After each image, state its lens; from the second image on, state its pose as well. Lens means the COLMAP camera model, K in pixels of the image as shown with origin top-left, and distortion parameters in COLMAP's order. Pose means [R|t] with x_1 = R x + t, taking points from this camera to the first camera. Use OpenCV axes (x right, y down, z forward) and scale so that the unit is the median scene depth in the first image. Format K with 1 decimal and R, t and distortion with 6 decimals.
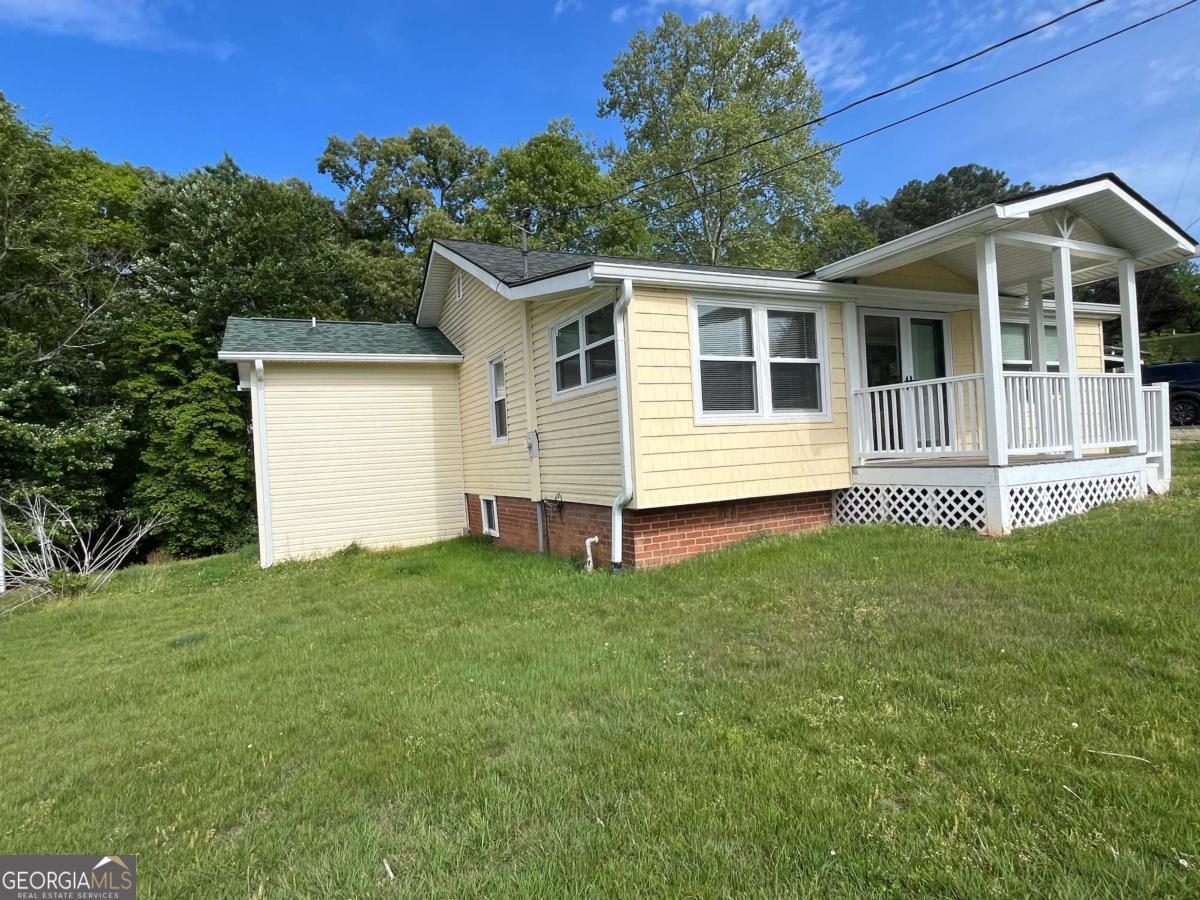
lens RADIAL K [[641.1, 0, 600.0], [0, 641.1, 450.0], [0, 0, 1]] dist [-0.001286, 0.016748]
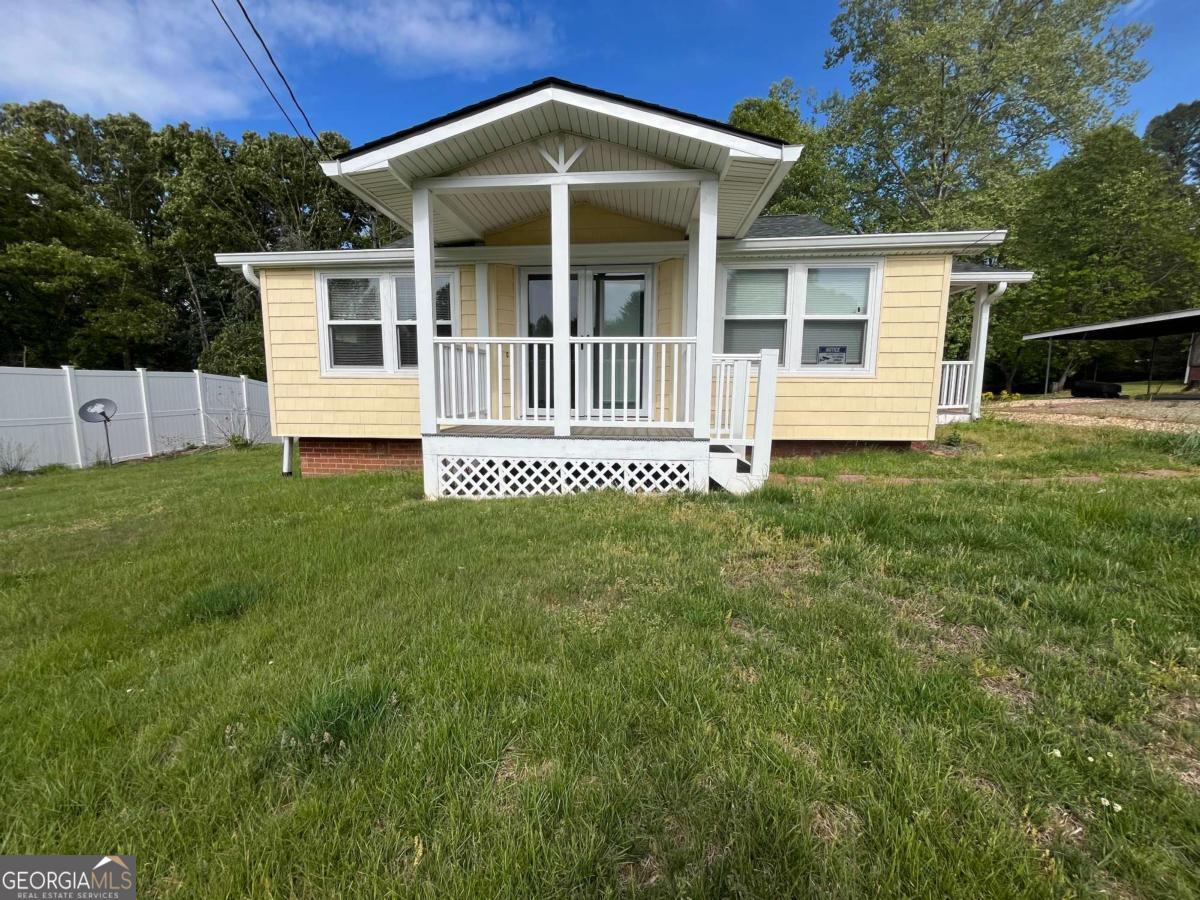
lens RADIAL K [[486.4, 0, 599.3], [0, 486.4, 451.0], [0, 0, 1]] dist [-0.000947, -0.000564]
pose [[0.843871, 0.129081, -0.520787, 1.132980], [-0.052366, 0.985810, 0.159487, -0.075974], [0.533984, -0.107315, 0.838656, 0.460035]]
